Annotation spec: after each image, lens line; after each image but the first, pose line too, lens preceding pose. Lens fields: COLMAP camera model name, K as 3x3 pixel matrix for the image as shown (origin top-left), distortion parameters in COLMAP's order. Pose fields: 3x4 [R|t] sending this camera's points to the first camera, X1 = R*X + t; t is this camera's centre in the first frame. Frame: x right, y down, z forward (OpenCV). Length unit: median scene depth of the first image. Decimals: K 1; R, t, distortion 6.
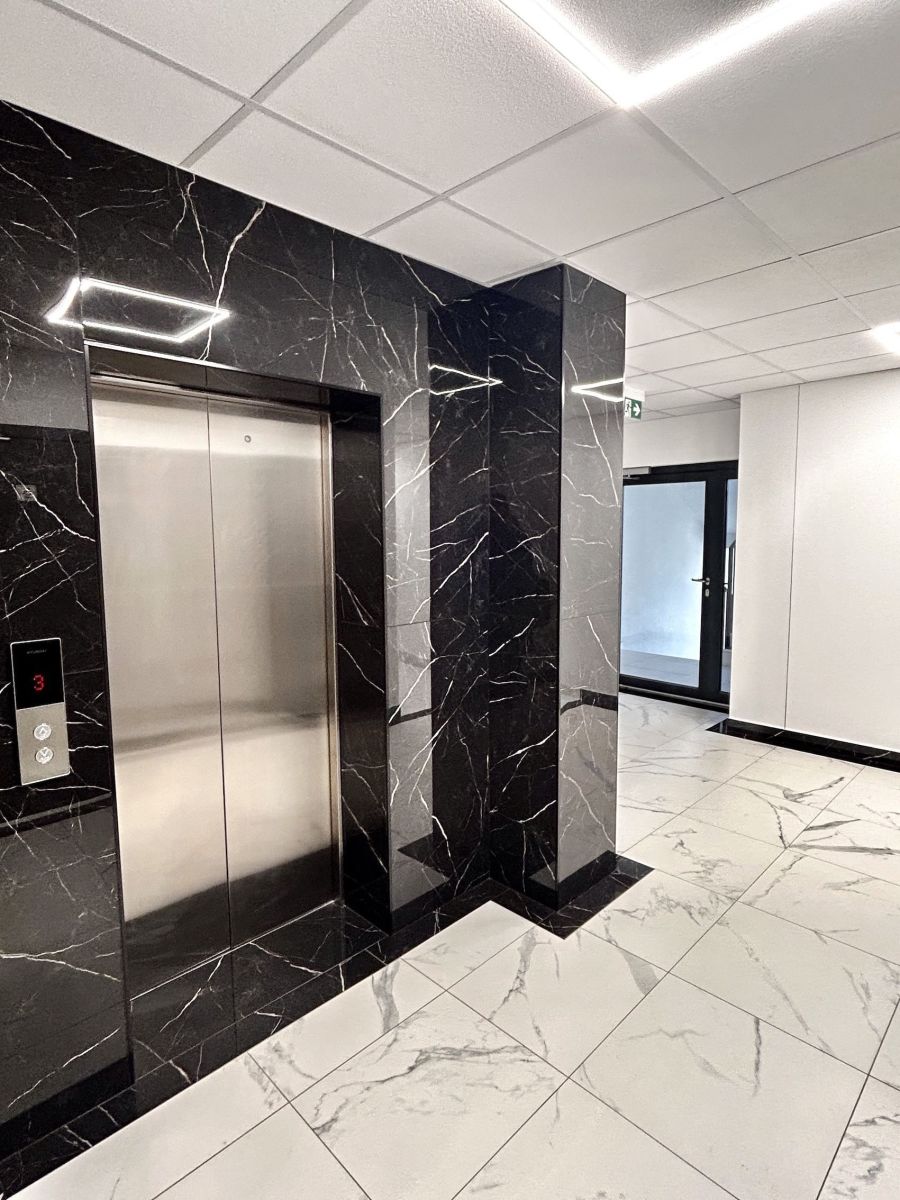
lens RADIAL K [[642.4, 0, 451.5], [0, 642.4, 602.6], [0, 0, 1]] dist [0.001990, 0.002108]
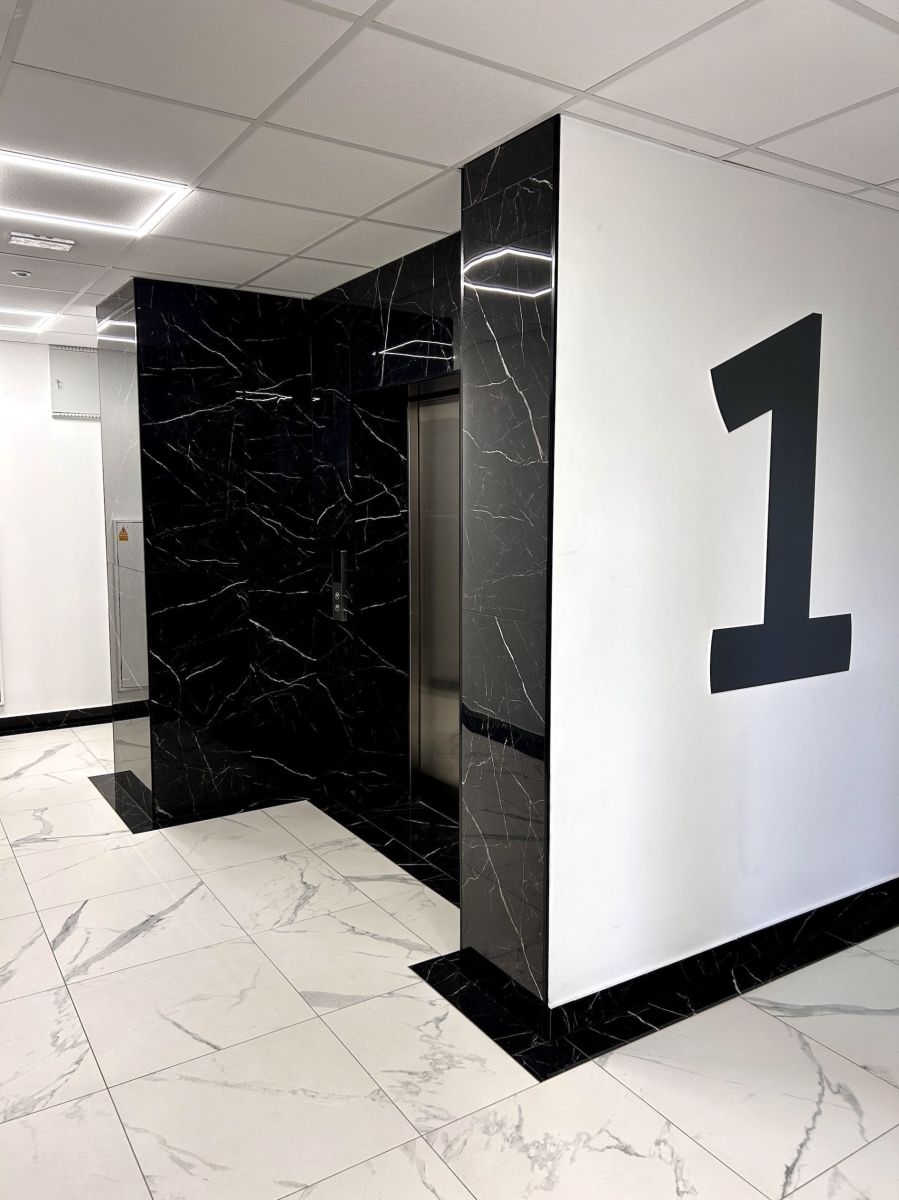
lens RADIAL K [[901.1, 0, 451.1], [0, 901.1, 595.9], [0, 0, 1]] dist [0.032713, -0.015897]
pose [[-0.214421, 0.119844, -0.969361, 1.472247], [-0.104094, 0.983988, 0.144678, -0.176288], [0.971179, 0.131927, -0.198513, 1.404449]]
